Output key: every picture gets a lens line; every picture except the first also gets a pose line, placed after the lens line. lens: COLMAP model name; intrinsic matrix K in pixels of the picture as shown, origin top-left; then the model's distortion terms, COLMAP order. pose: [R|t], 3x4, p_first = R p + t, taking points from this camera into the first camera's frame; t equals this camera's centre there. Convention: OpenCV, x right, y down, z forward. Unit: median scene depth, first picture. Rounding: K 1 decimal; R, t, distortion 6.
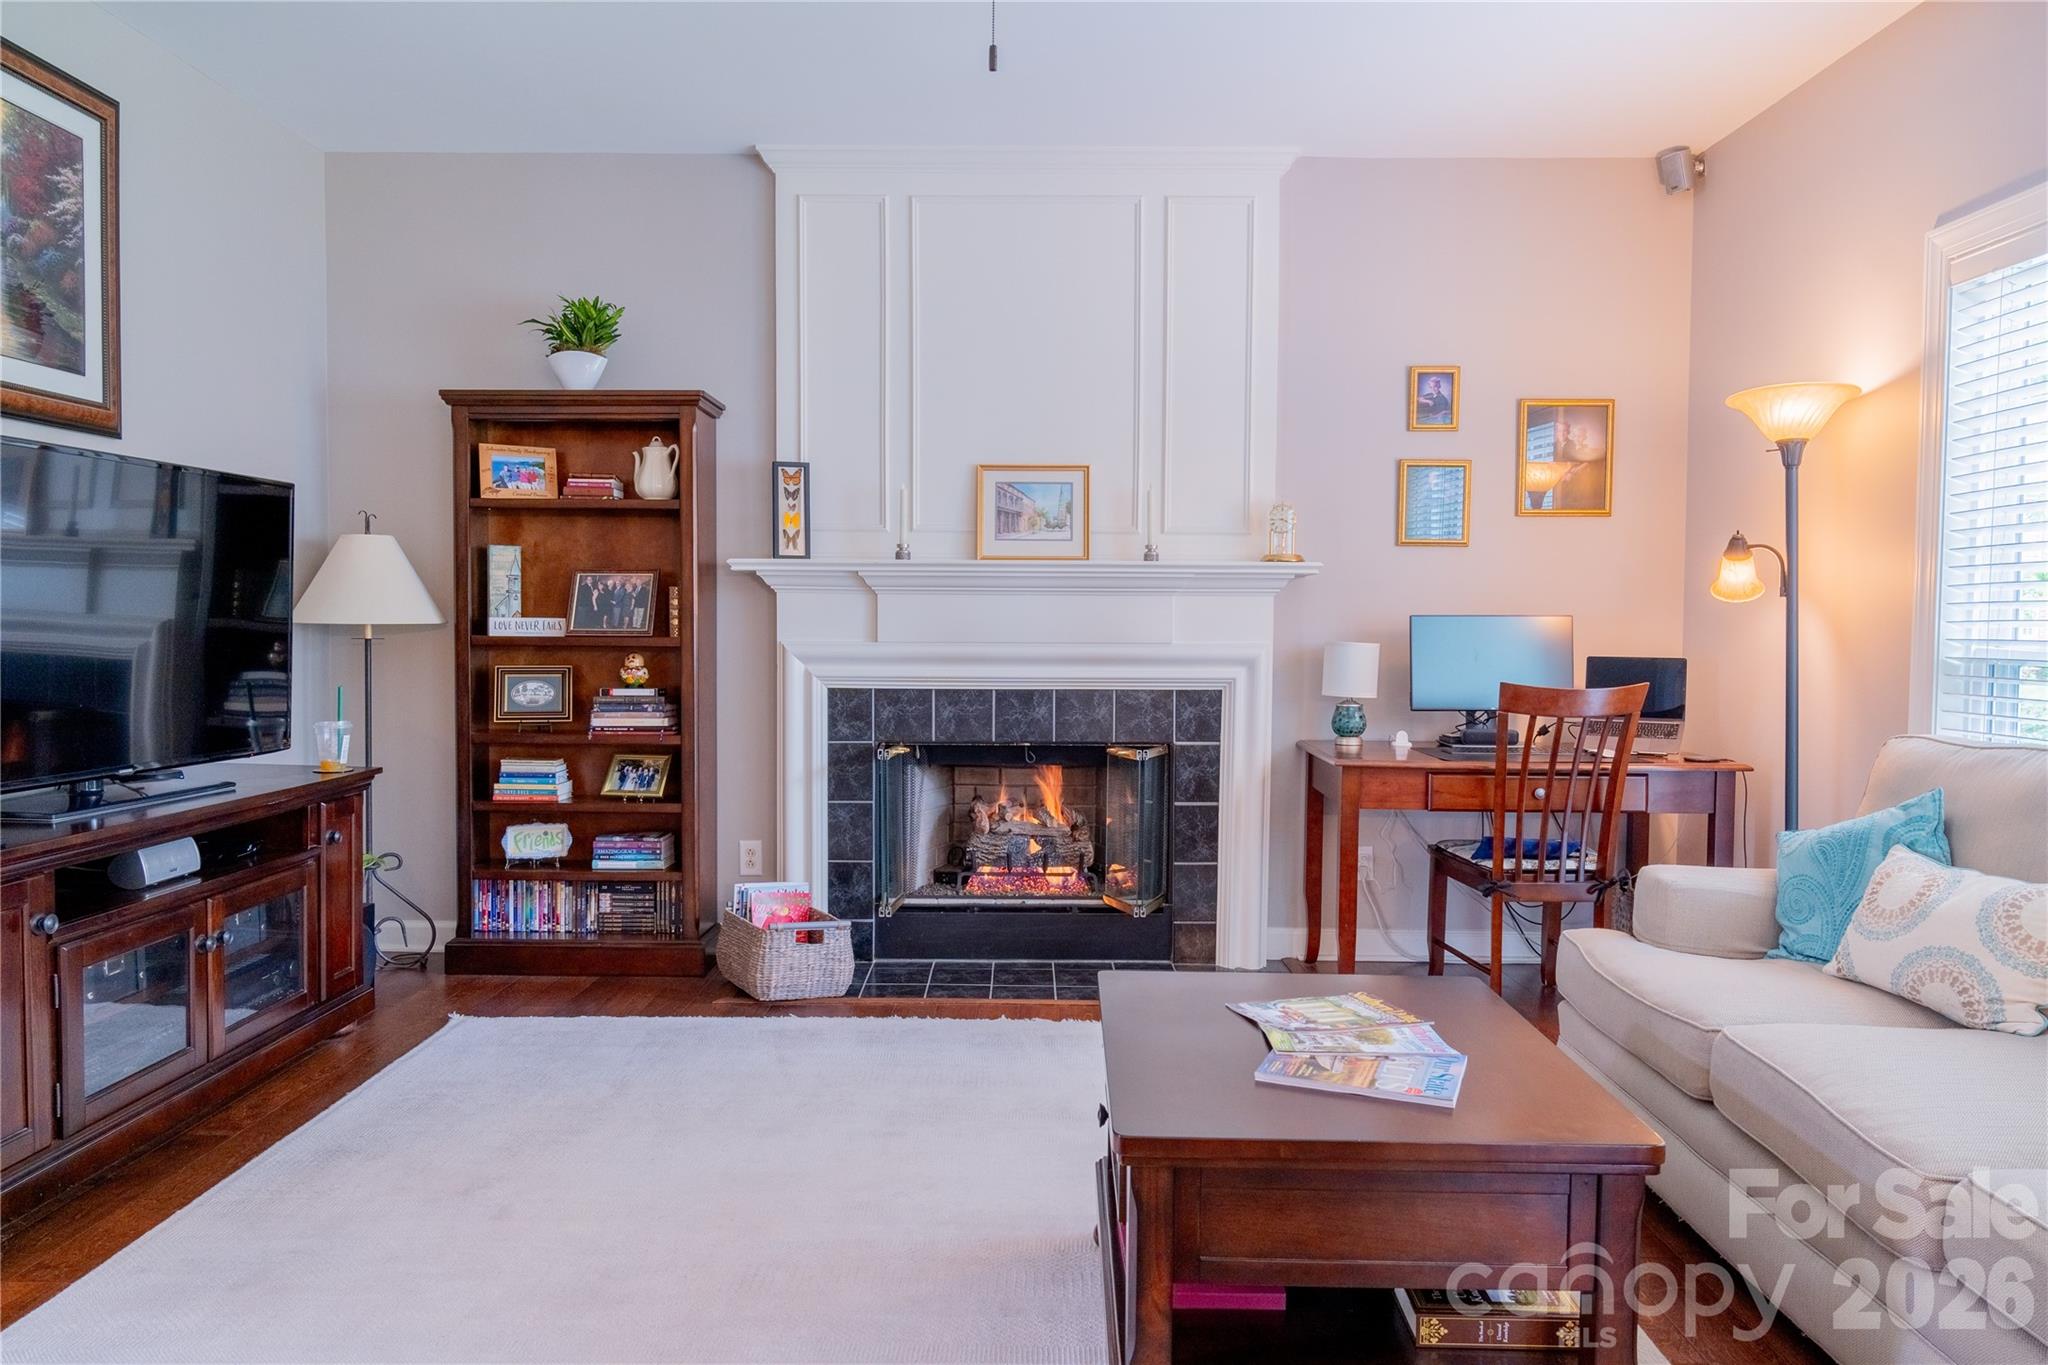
lens RADIAL K [[1379.8, 0, 1021.6], [0, 1379.8, 677.6], [0, 0, 1]] dist [-0.002532, -0.005362]
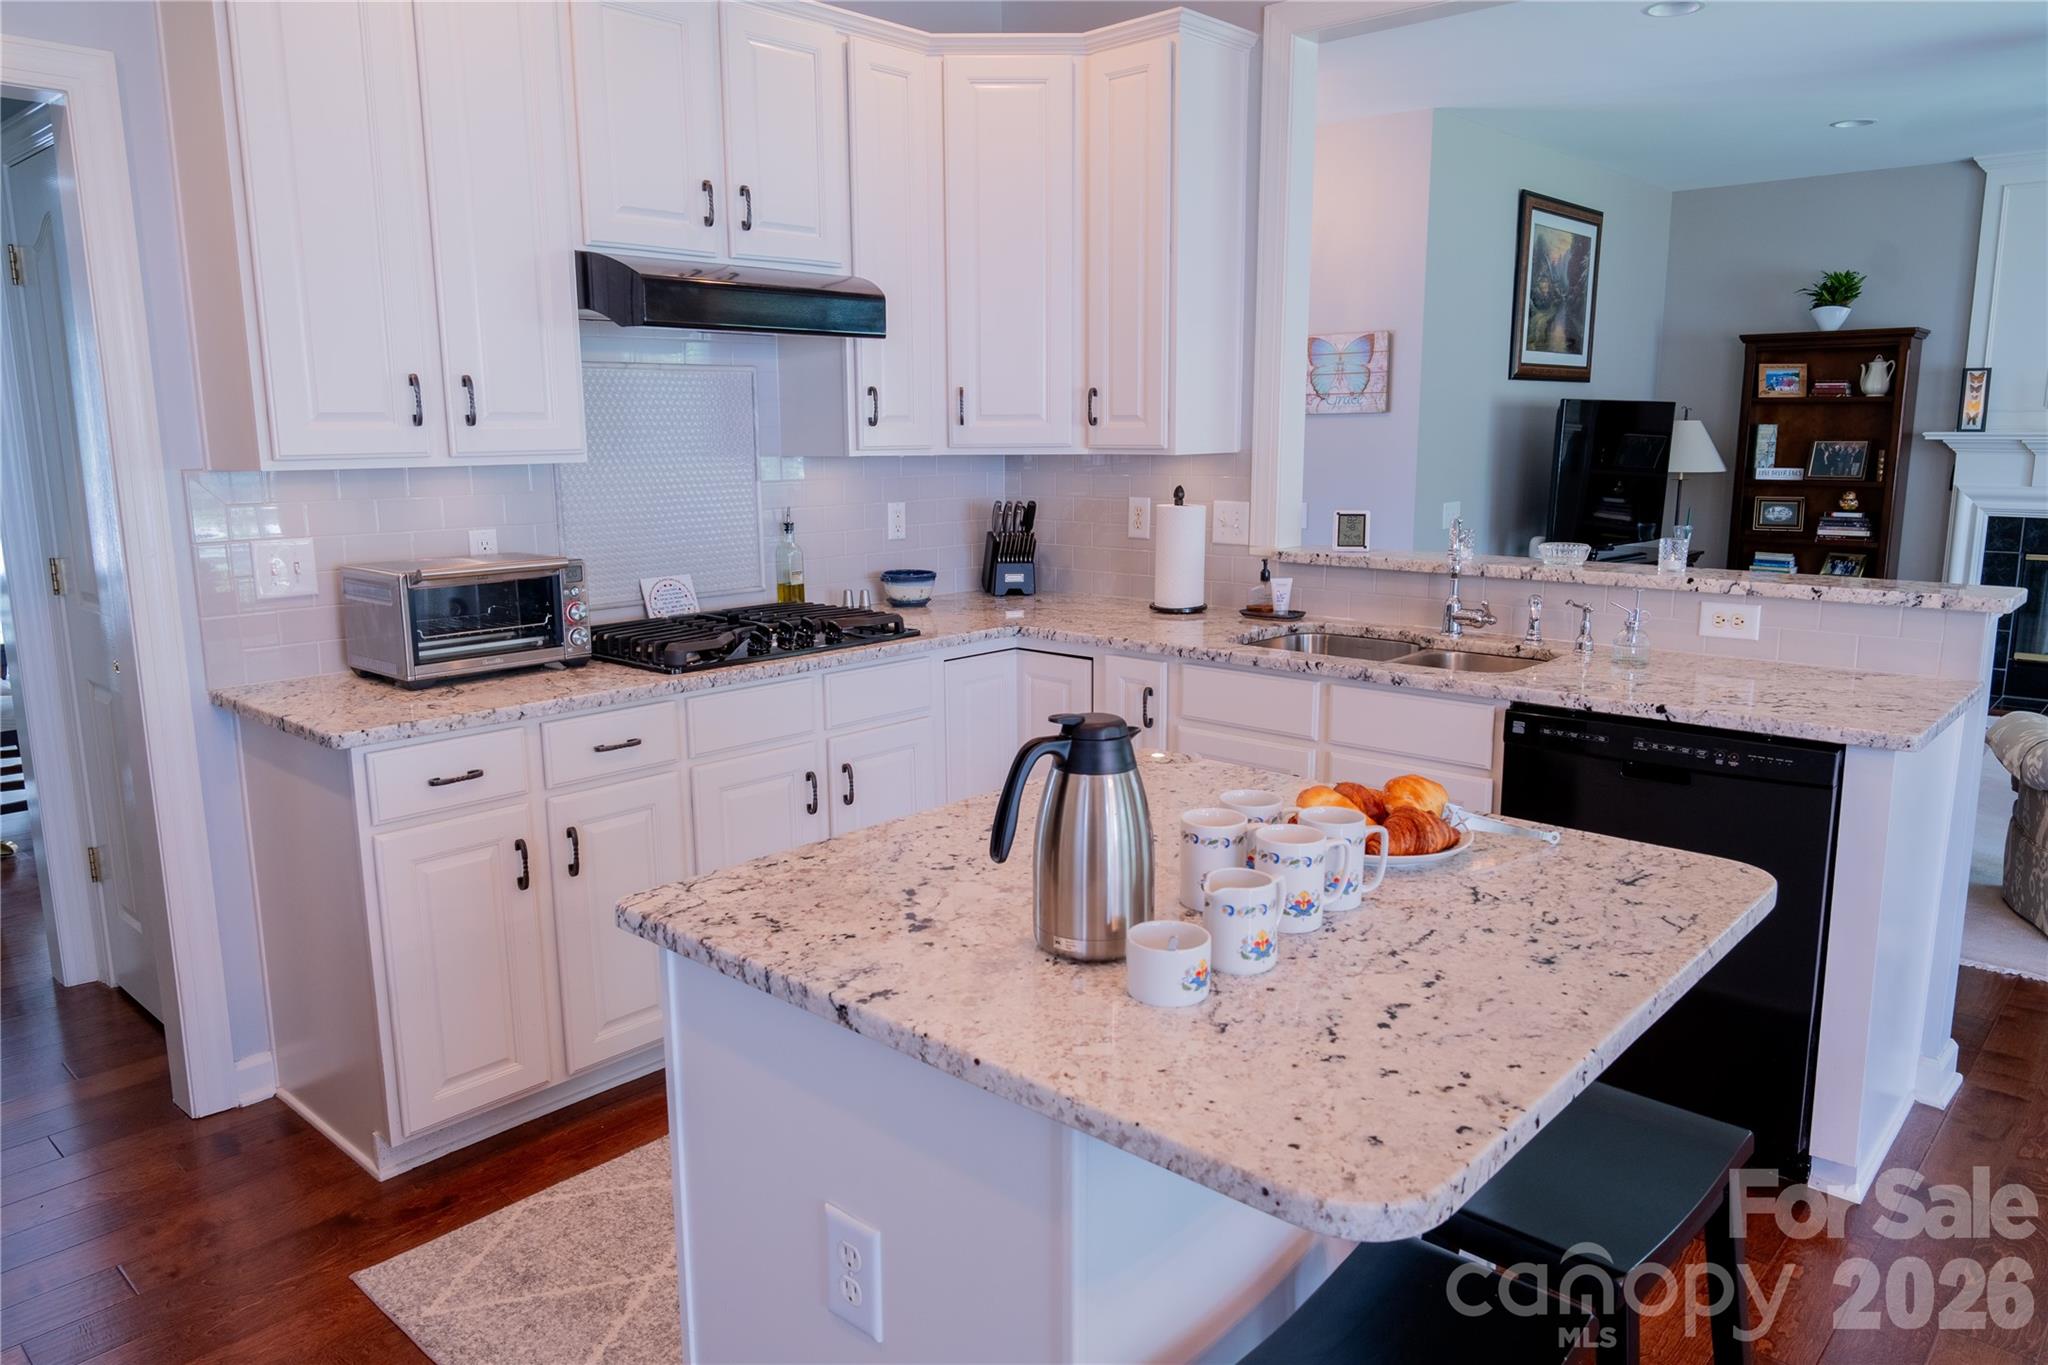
lens RADIAL K [[1379.8, 0, 1020.0], [0, 1379.8, 681.0], [0, 0, 1]] dist [-0.002532, -0.005362]
pose [[0.748633, 0.109919, -0.653809, 0.076031], [-0.015524, 0.988796, 0.148462, -0.022101], [0.662803, -0.100994, 0.741952, -0.890704]]
